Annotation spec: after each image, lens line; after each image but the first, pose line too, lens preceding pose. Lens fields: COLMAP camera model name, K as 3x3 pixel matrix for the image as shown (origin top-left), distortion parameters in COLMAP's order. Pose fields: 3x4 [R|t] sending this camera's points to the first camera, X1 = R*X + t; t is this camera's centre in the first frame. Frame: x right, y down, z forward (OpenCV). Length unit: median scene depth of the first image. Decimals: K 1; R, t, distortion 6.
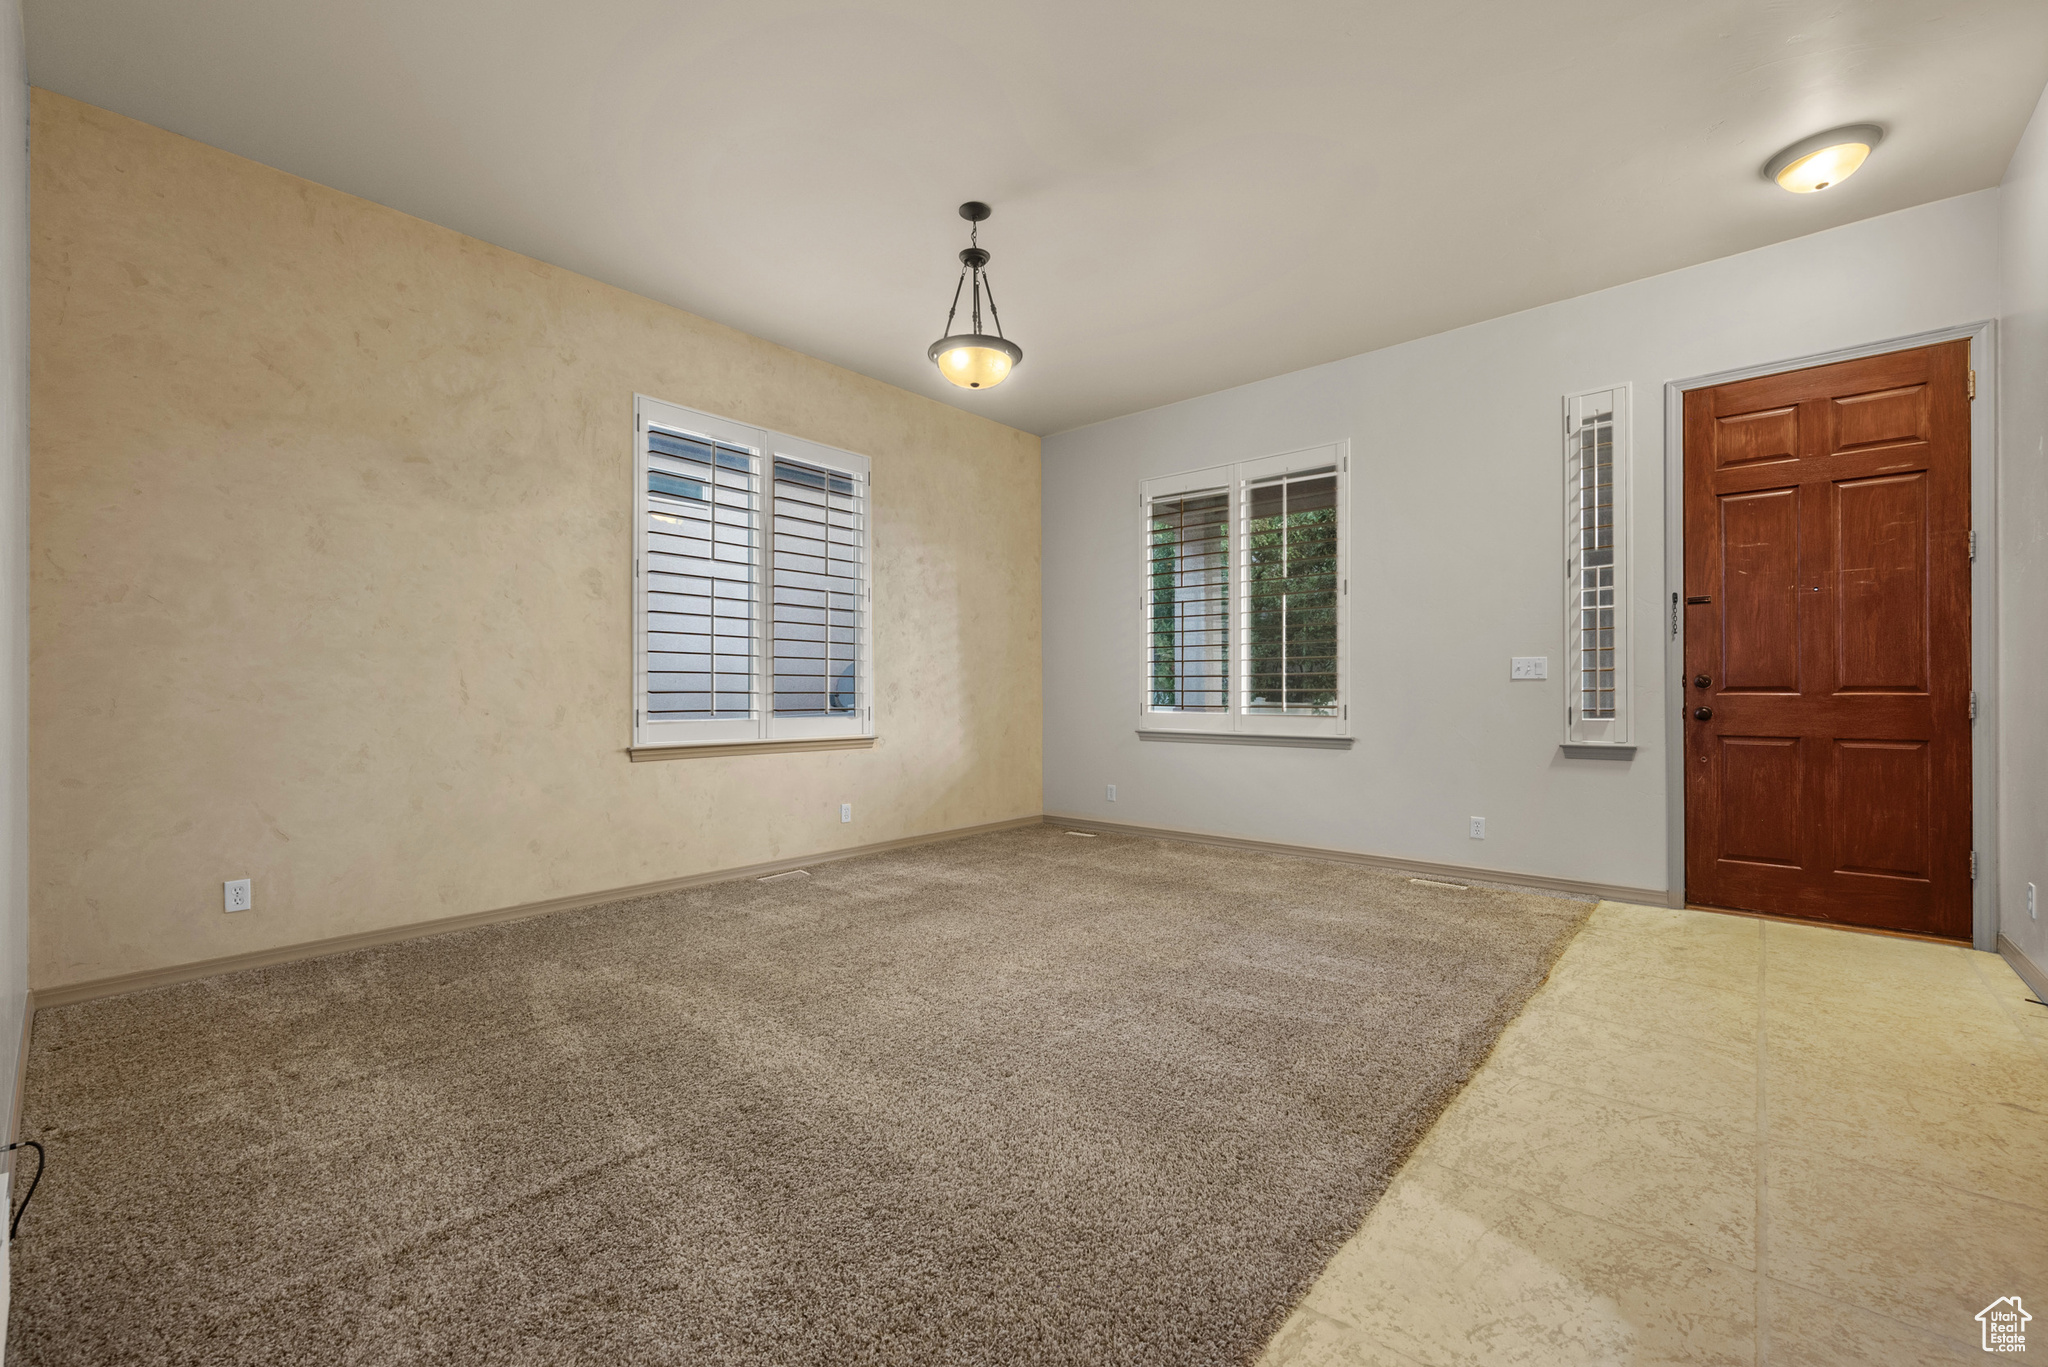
lens RADIAL K [[836.7, 0, 1034.9], [0, 836.7, 682.6], [0, 0, 1]] dist [0.001325, -0.000041]
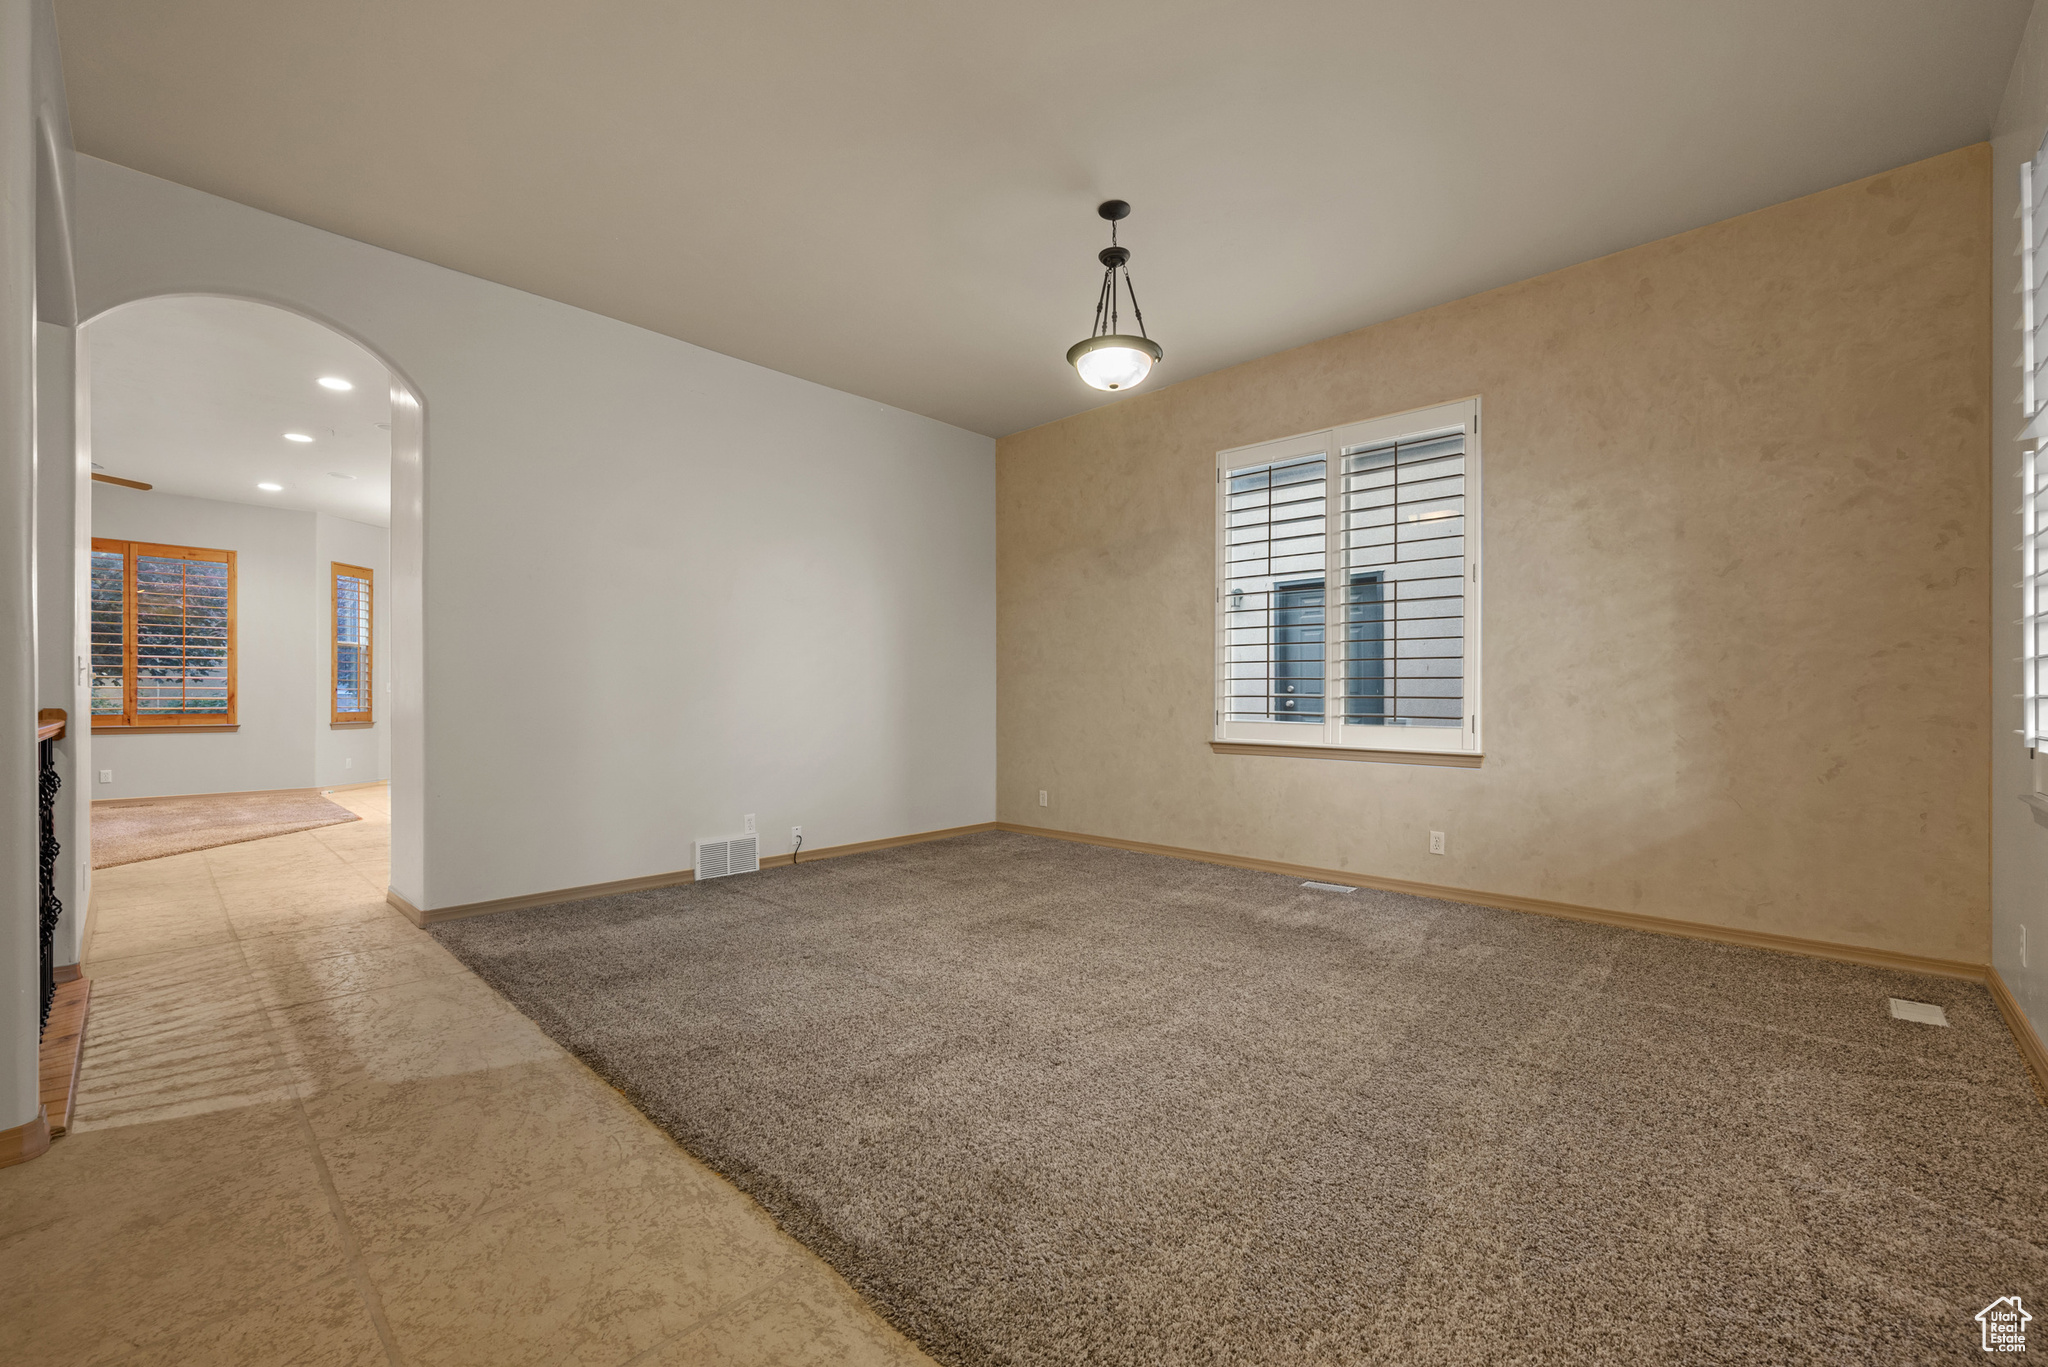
lens RADIAL K [[836.7, 0, 1035.6], [0, 836.7, 694.6], [0, 0, 1]] dist [0.001325, -0.000041]
pose [[-0.036657, 0.002840, -0.999324, 1.334878], [0.012211, 0.999923, 0.002394, 0.005120], [0.999253, -0.012115, -0.036689, 1.367900]]
